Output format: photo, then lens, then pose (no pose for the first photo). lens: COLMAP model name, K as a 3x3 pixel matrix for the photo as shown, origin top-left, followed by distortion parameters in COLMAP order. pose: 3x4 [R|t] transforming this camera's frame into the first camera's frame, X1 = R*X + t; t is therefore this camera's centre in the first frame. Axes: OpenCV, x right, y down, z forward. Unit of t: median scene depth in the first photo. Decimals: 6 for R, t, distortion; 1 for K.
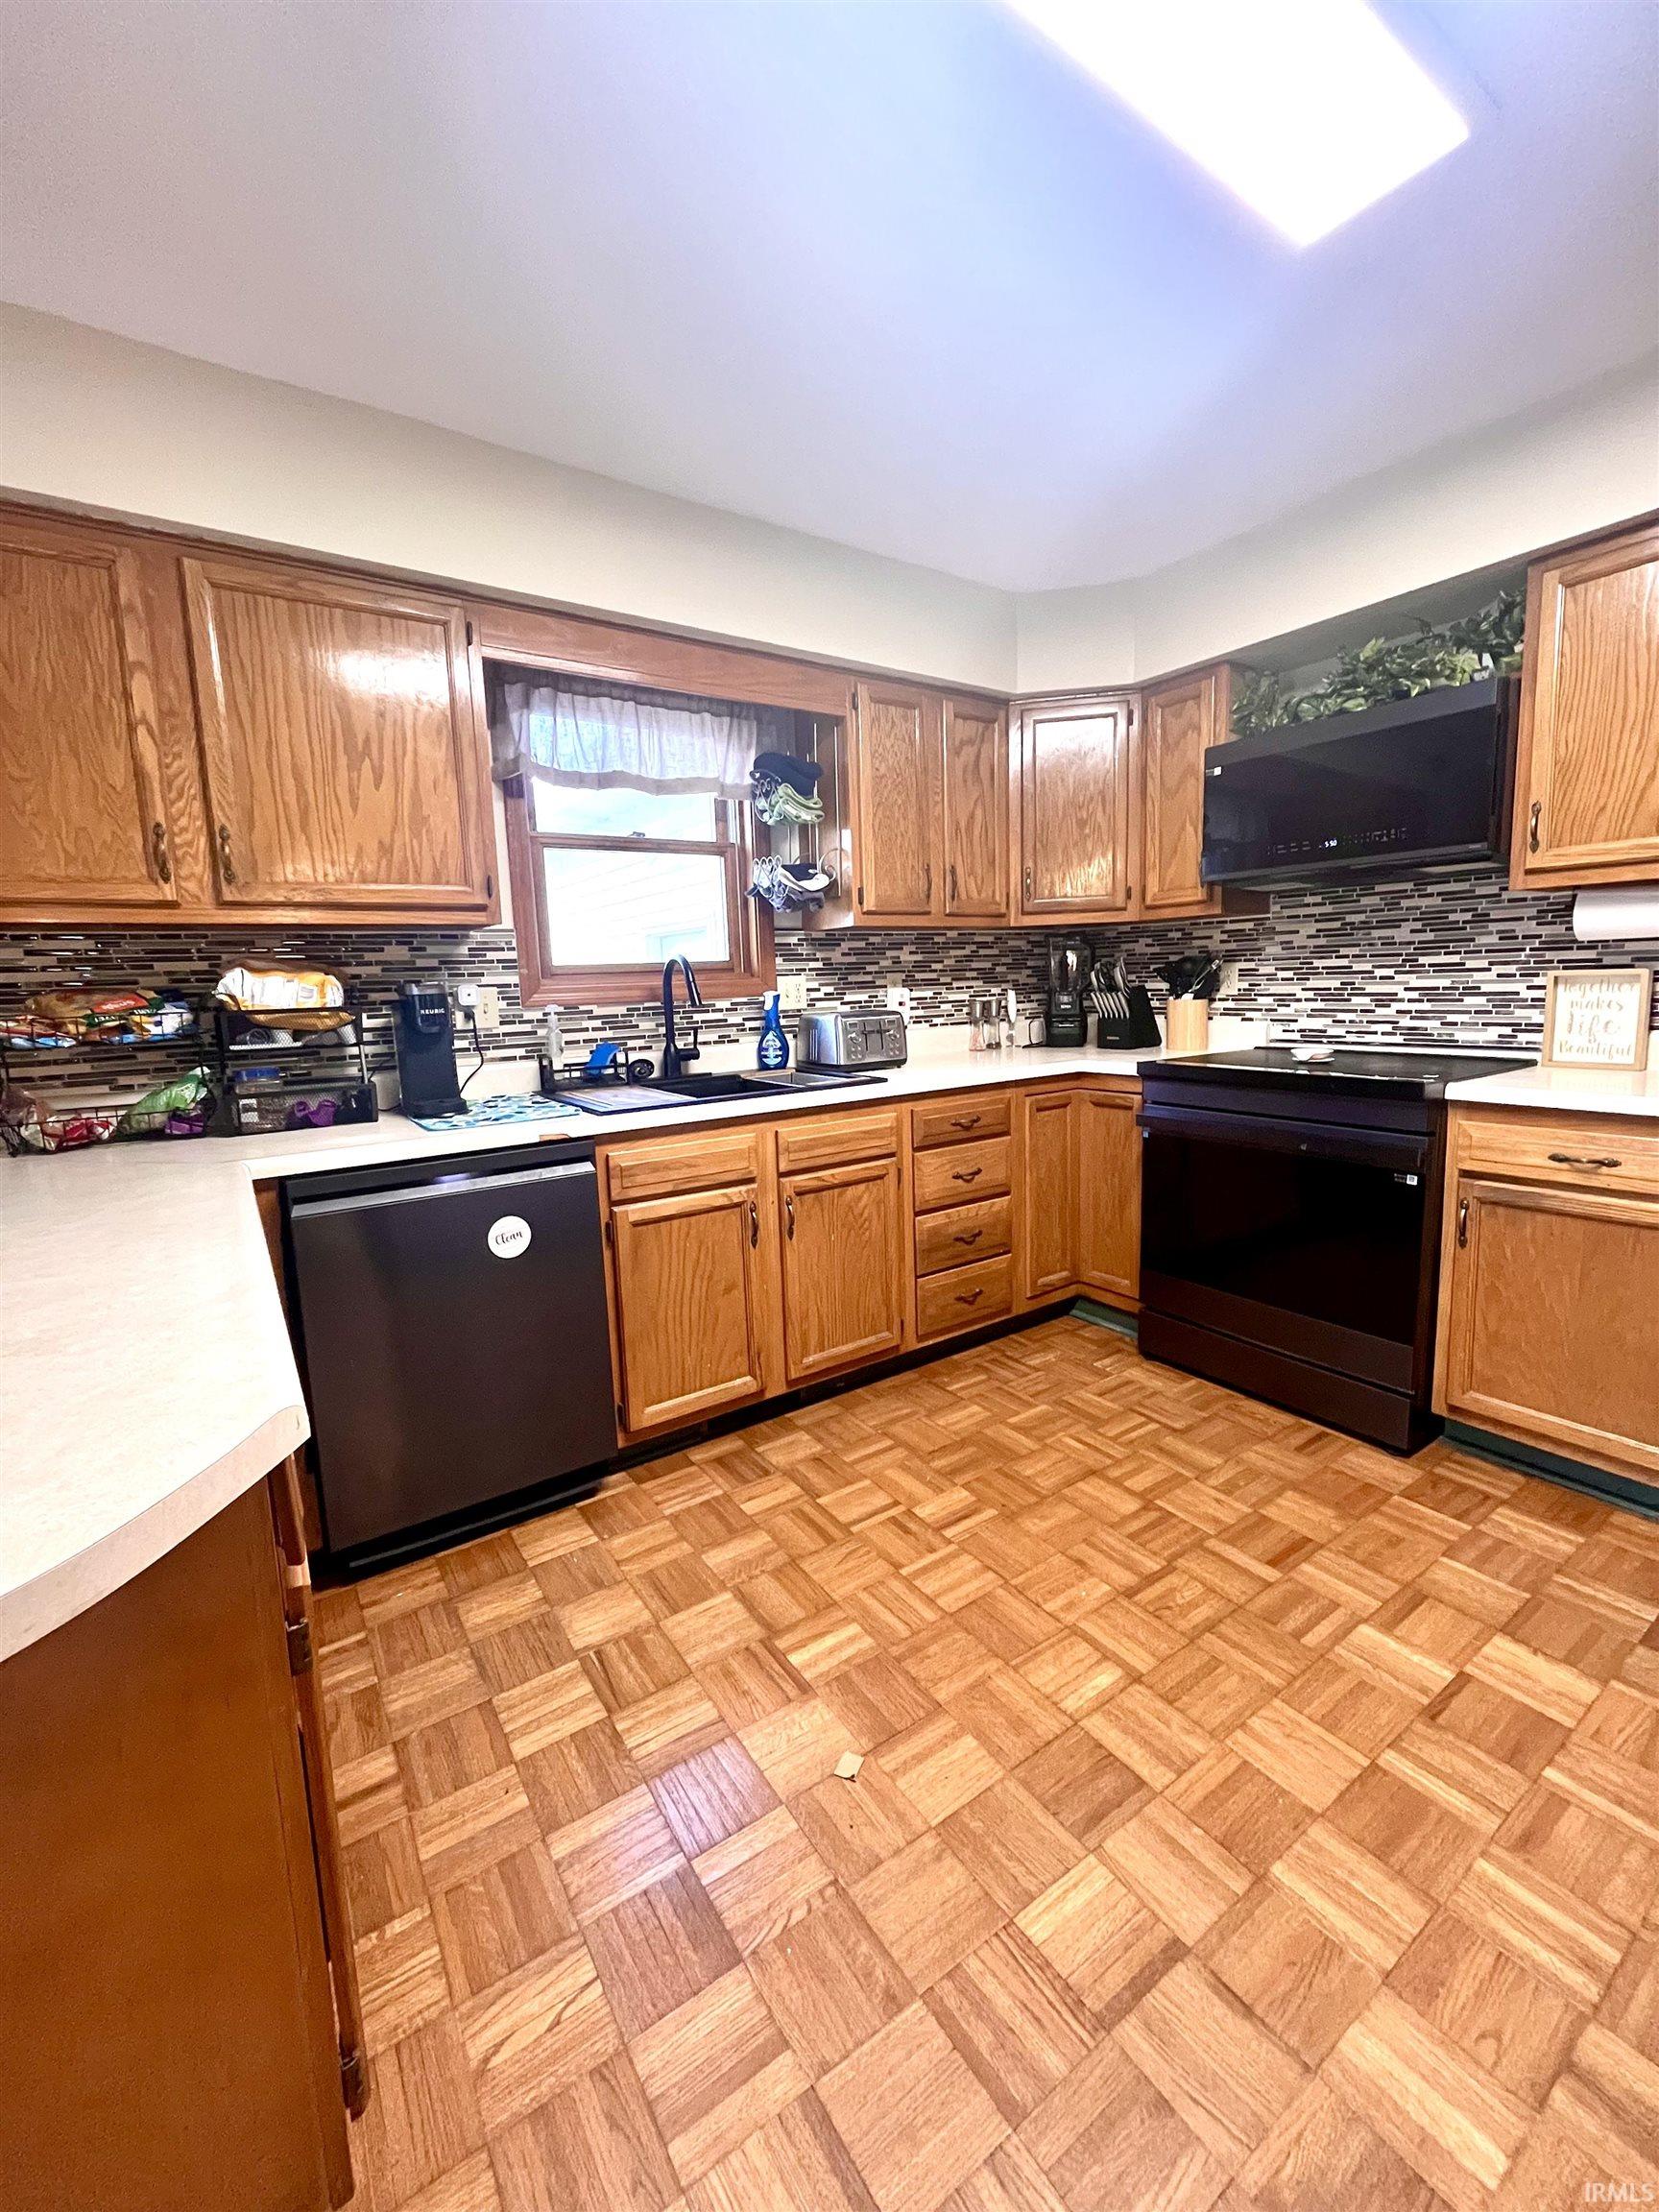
lens RADIAL K [[897.4, 0, 815.6], [0, 897.4, 1095.8], [0, 0, 1]] dist [-0.001722, -0.000565]
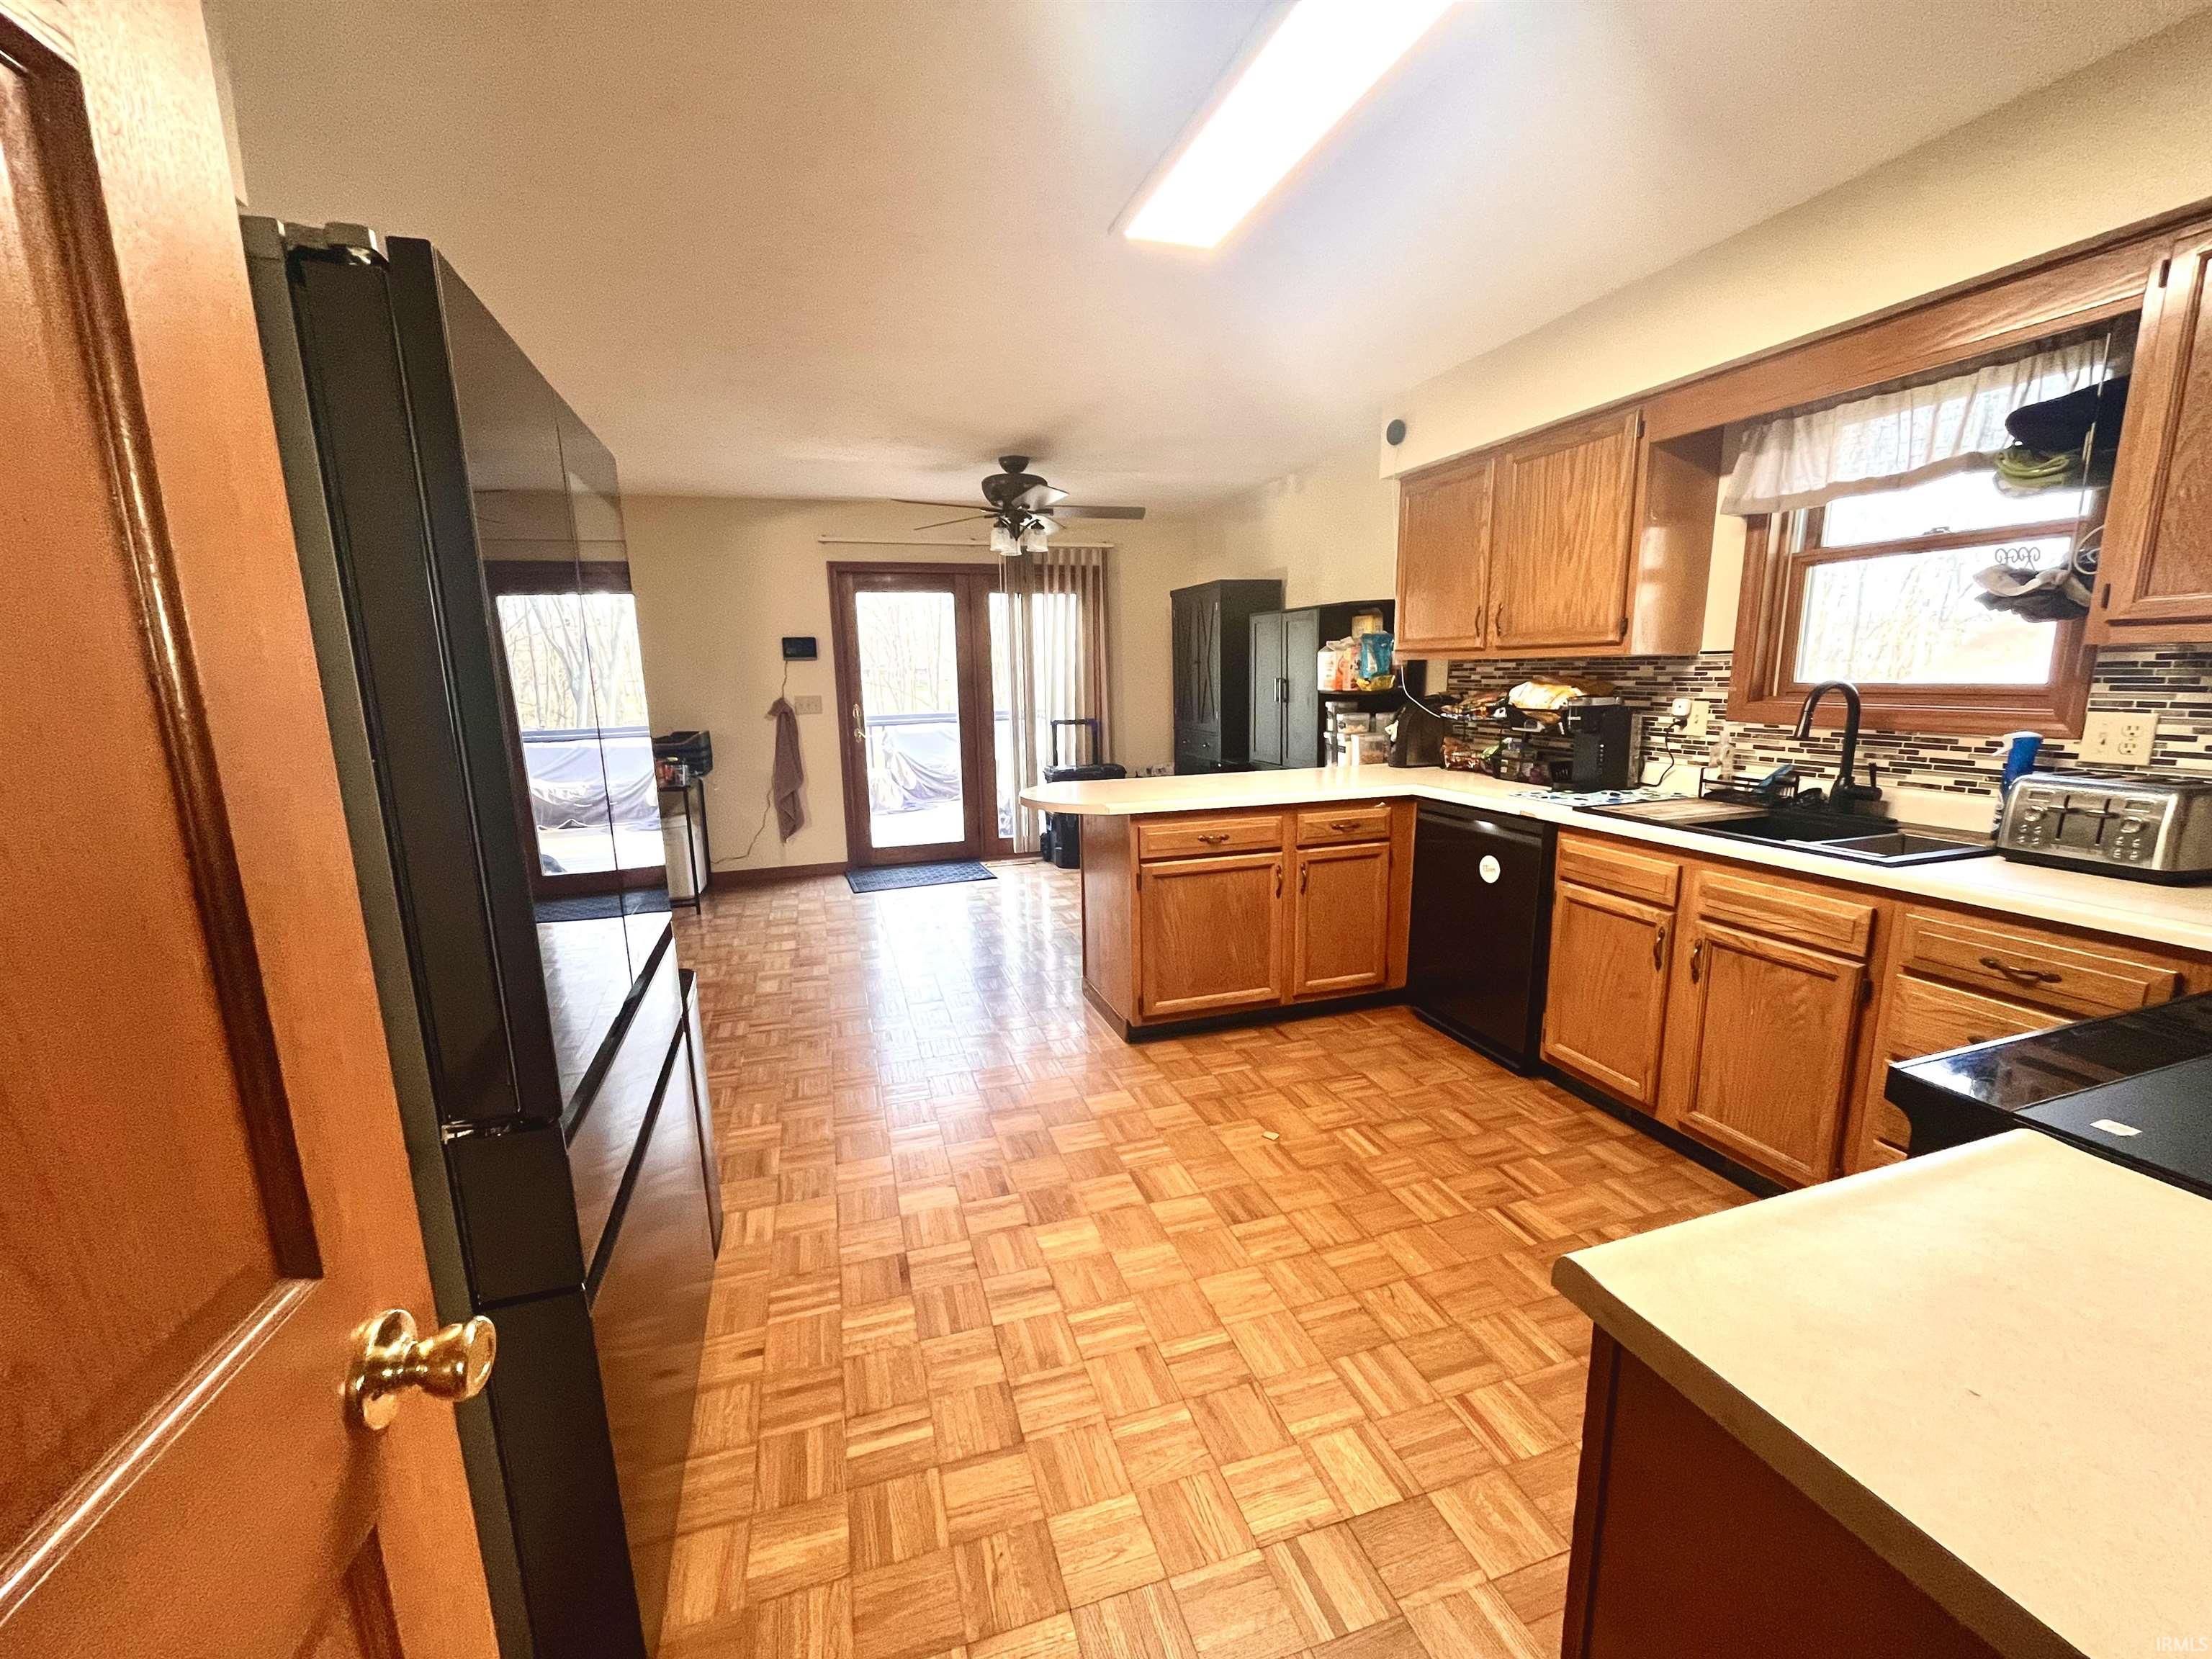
lens RADIAL K [[897.4, 0, 1100.6], [0, 897.4, 843.2], [0, 0, 1]] dist [-0.001722, -0.000565]
pose [[-0.284645, 0.222441, -0.932469, 0.969106], [-0.094237, 0.961502, 0.258133, -0.167343], [0.953990, 0.161349, -0.252724, 0.564728]]
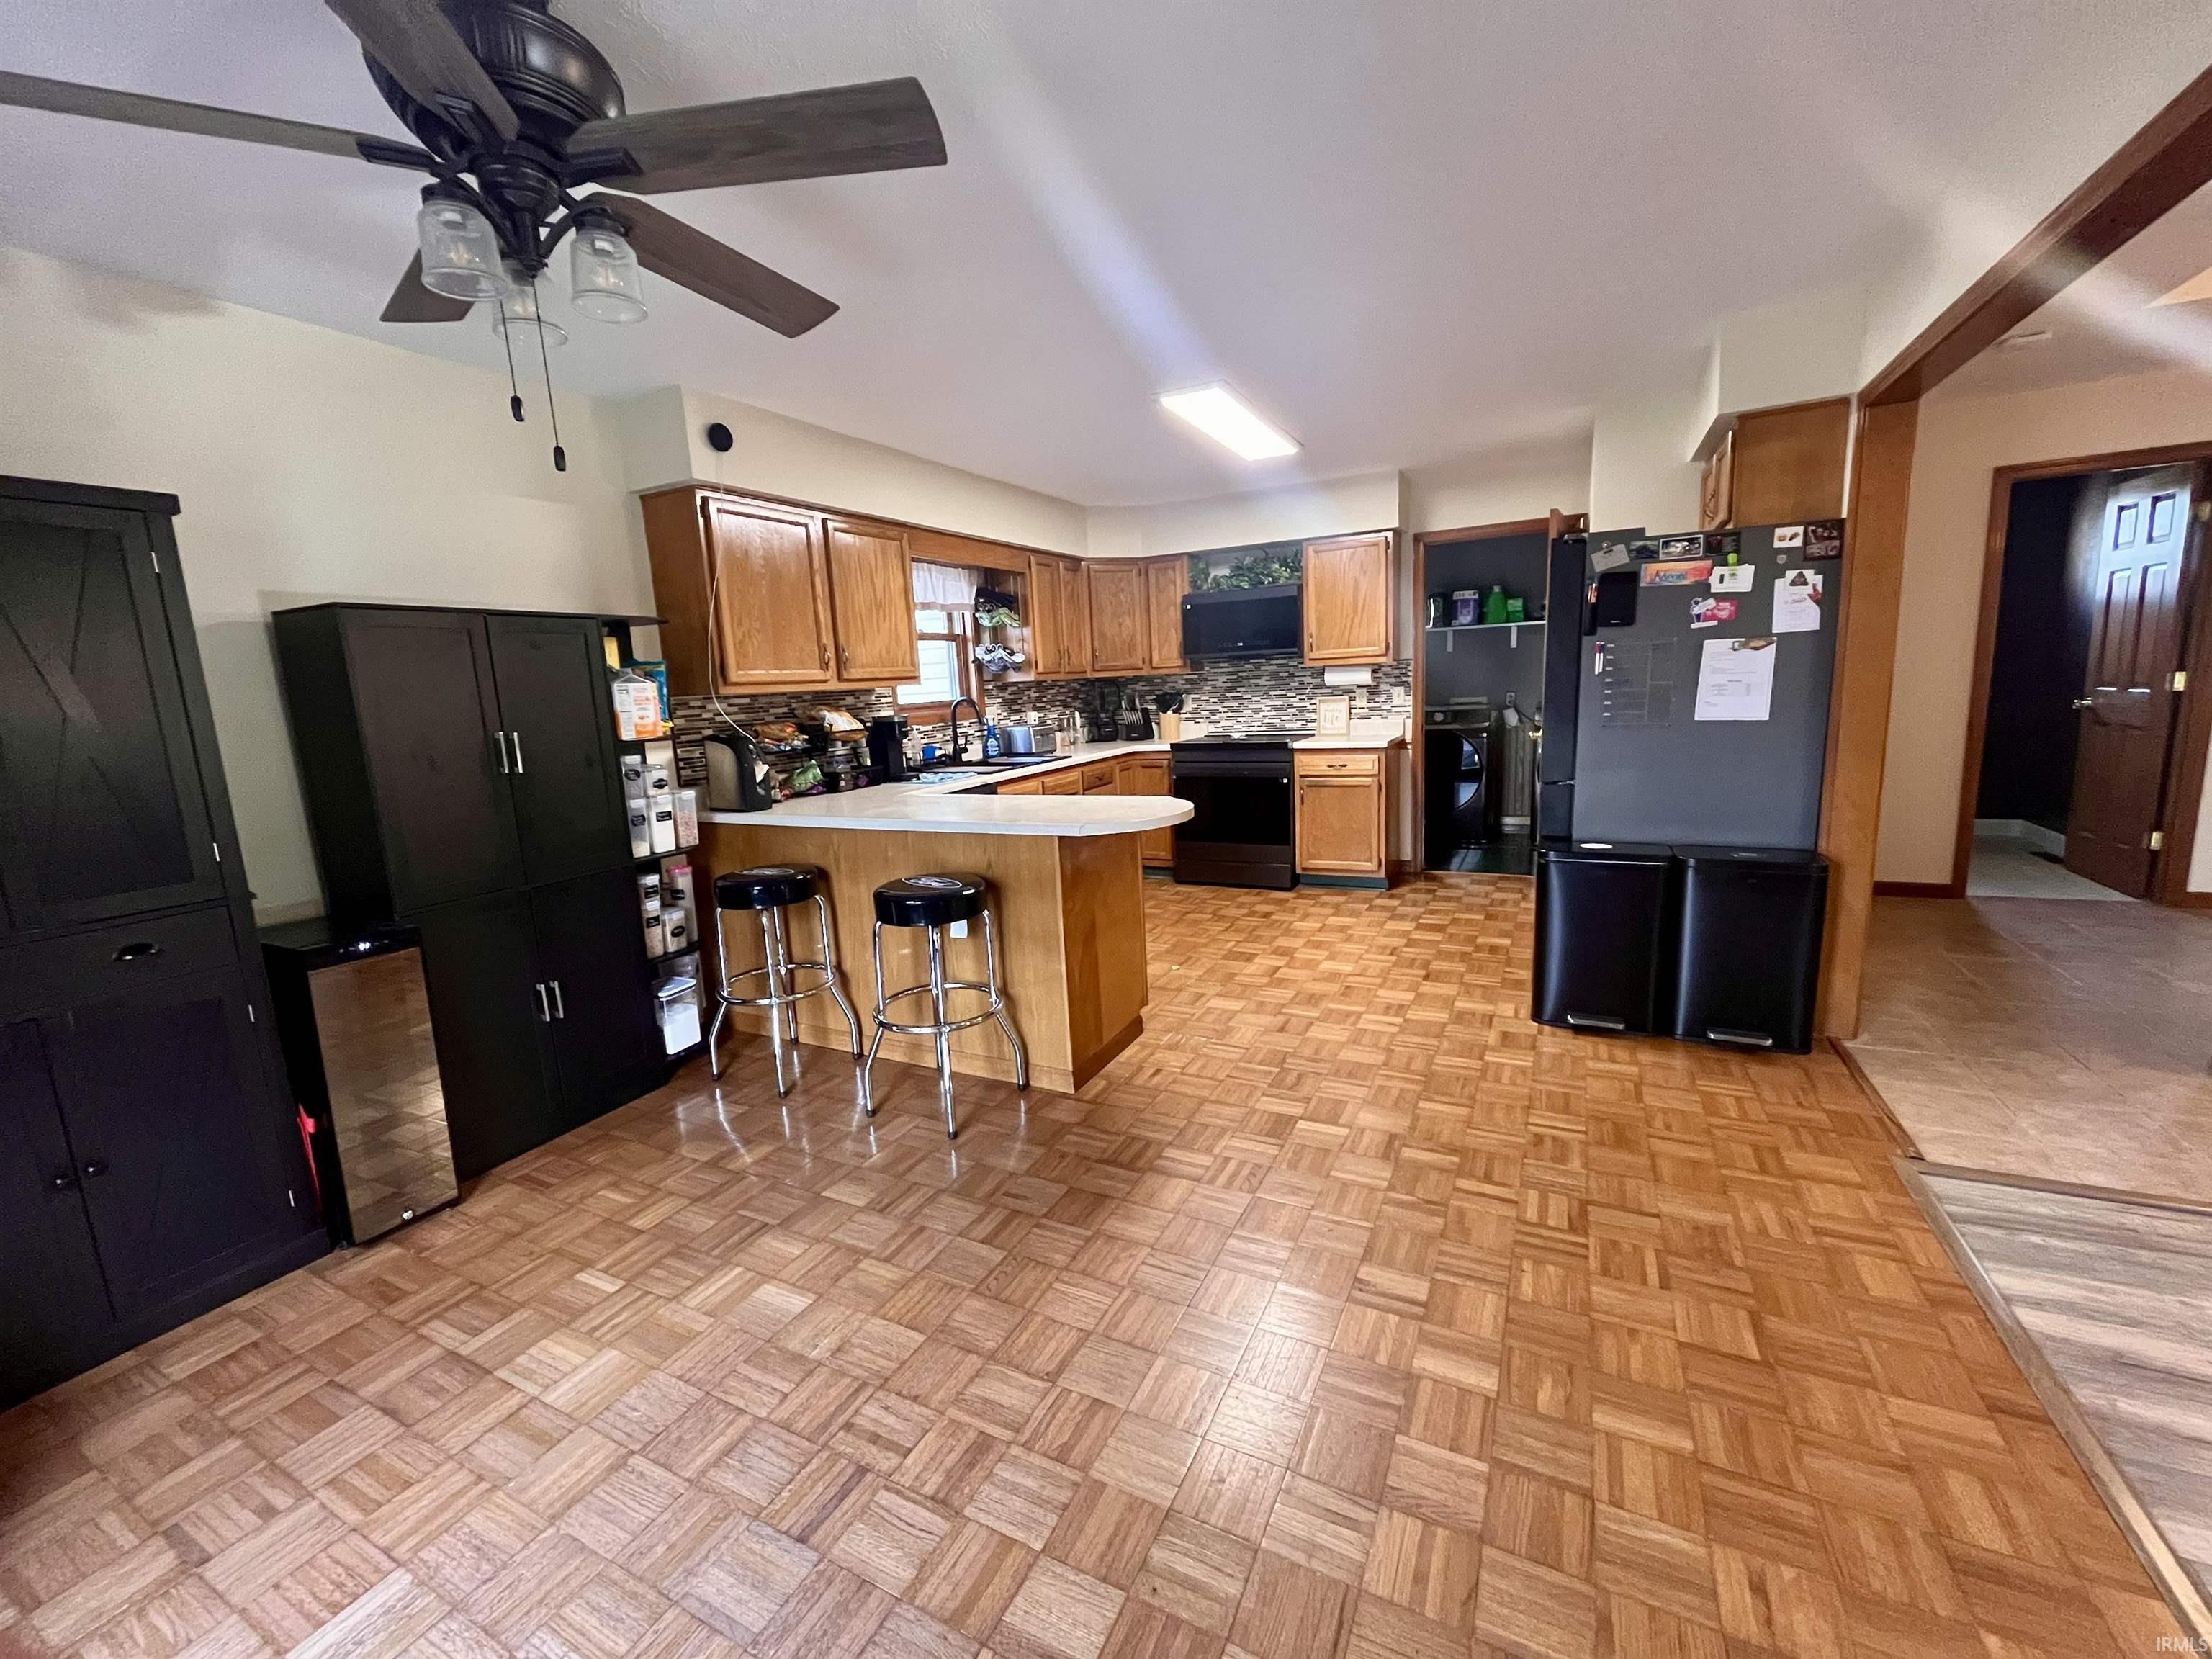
lens RADIAL K [[897.4, 0, 1095.8], [0, 897.4, 835.3], [0, 0, 1]] dist [-0.001722, -0.000565]
pose [[0.879753, -0.092041, 0.466436, -0.854843], [0.083978, 0.995739, 0.038094, 0.088796], [-0.467955, 0.005657, 0.883734, -0.847500]]
